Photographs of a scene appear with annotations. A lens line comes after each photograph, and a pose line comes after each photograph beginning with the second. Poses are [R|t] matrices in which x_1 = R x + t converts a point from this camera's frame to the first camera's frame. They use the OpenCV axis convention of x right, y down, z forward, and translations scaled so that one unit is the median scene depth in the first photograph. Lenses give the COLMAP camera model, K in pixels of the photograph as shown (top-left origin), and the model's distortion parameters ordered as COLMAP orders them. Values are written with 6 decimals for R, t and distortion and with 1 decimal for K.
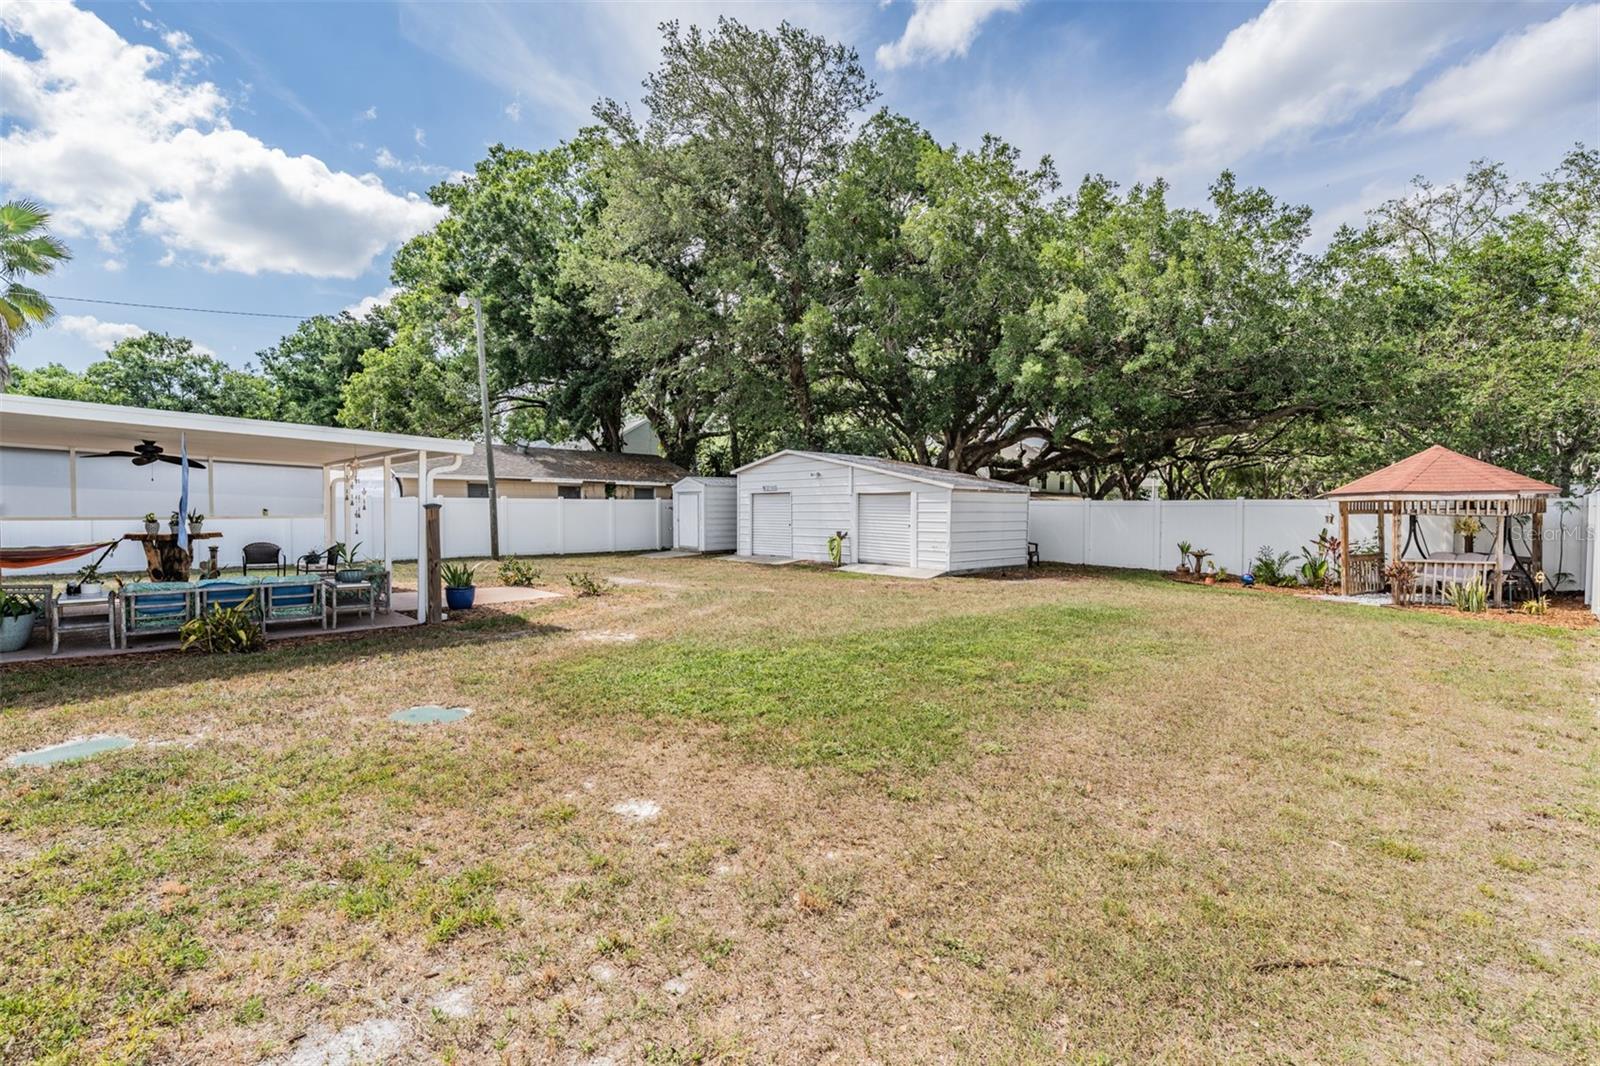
lens RADIAL K [[720.0, 0, 796.6], [0, 720.0, 499.9], [0, 0, 1]] dist [-0.000105, -0.000151]
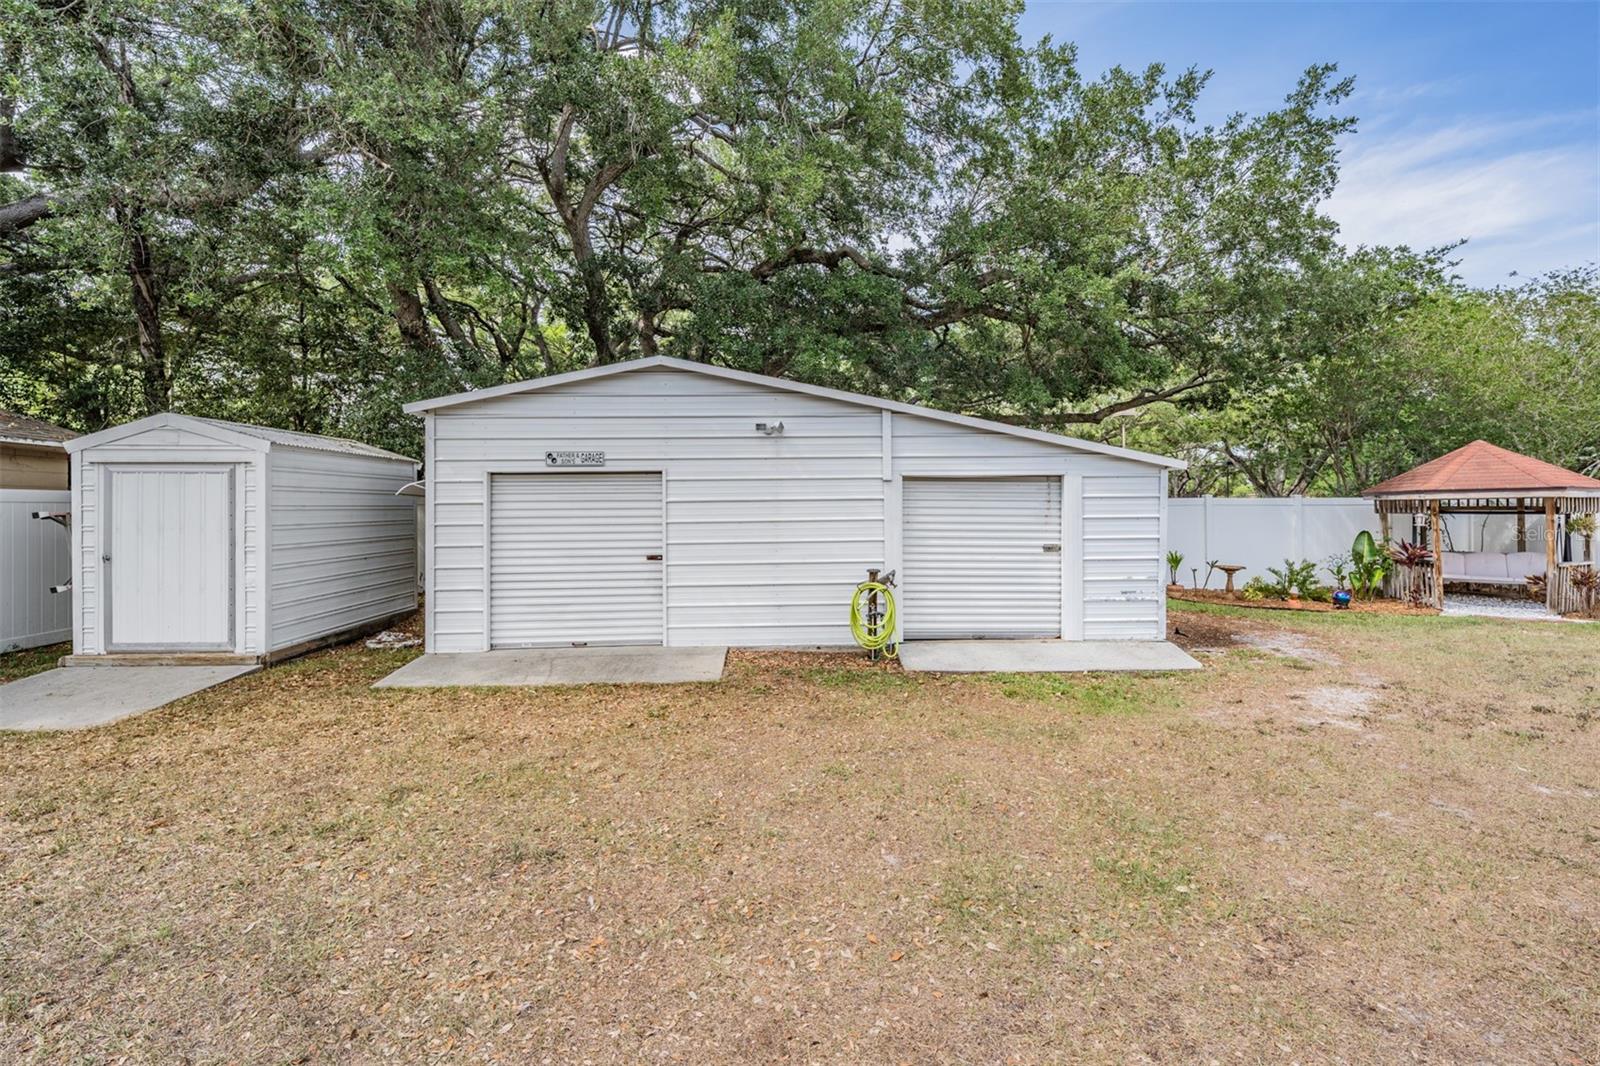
lens RADIAL K [[680.4, 0, 797.8], [0, 680.4, 507.2], [0, 0, 1]] dist [0.000925, 0.000138]
pose [[0.638028, -0.001838, 0.770011, -0.261694], [-0.002910, 0.999984, 0.004798, 0.007056], [-0.770008, -0.005302, 0.638012, 0.791915]]
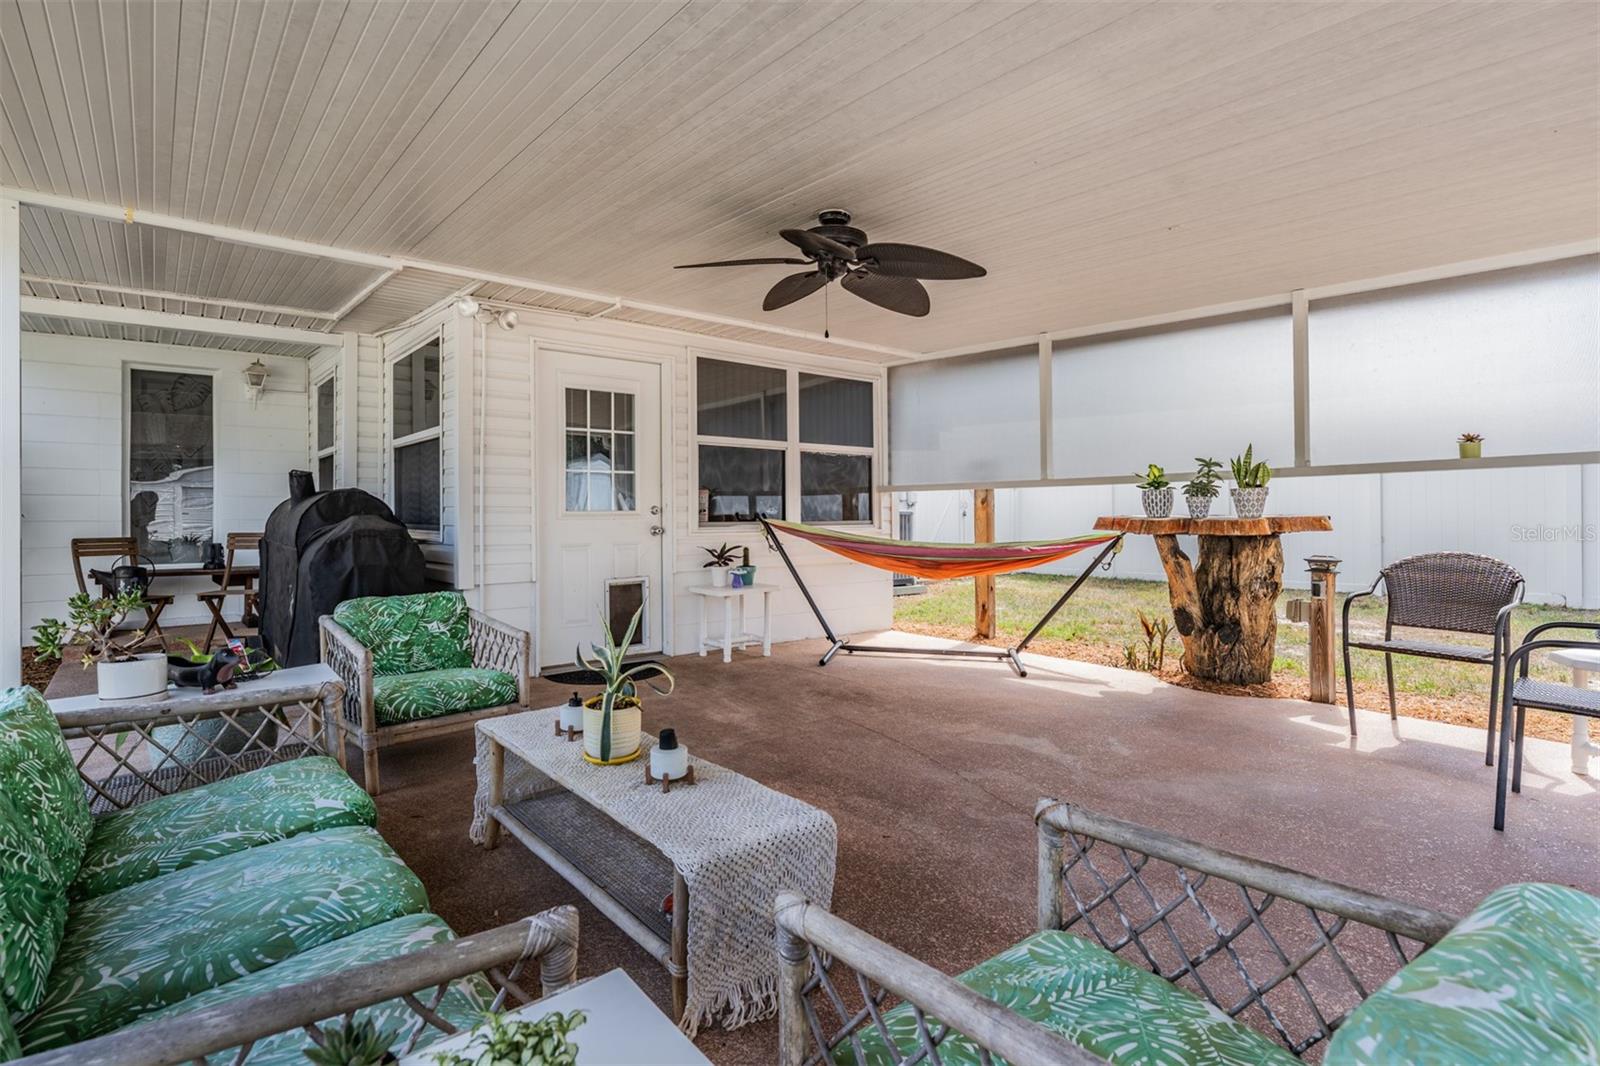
lens RADIAL K [[782.5, 0, 790.4], [0, 782.5, 499.3], [0, 0, 1]] dist [0.000853, 0.000197]
pose [[-0.096201, -0.021575, -0.995128, -0.262867], [0.020855, 0.999502, -0.023686, 0.025540], [0.995143, -0.023032, -0.095703, 0.495109]]
